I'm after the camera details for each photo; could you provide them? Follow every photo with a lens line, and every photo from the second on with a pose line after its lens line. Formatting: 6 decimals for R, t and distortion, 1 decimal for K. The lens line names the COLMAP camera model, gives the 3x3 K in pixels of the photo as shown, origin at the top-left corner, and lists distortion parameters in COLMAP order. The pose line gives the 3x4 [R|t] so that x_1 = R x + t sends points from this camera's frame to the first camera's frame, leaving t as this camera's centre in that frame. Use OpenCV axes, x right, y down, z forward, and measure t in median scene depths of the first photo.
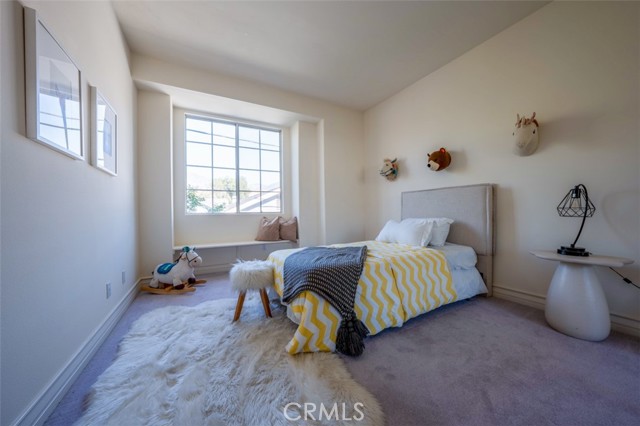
lens RADIAL K [[222.3, 0, 319.2], [0, 222.3, 215.7], [0, 0, 1]] dist [-0.032159, 0.007628]
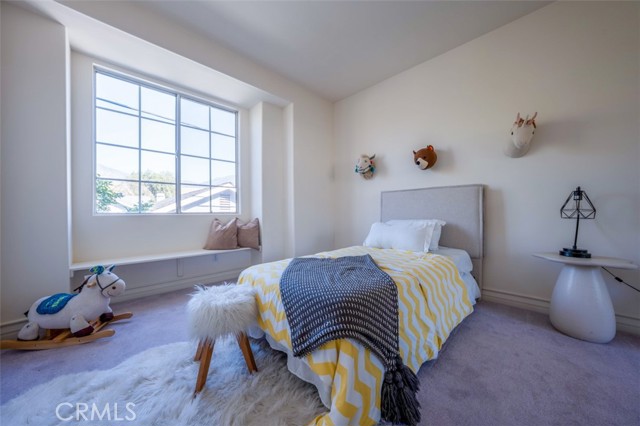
lens RADIAL K [[222.3, 0, 319.2], [0, 222.3, 215.7], [0, 0, 1]] dist [-0.032159, 0.007628]
pose [[0.963787, 0.002219, 0.266666, -0.159872], [-0.000942, 0.999987, -0.004916, -0.001556], [-0.266673, 0.004487, 0.963777, 0.236718]]
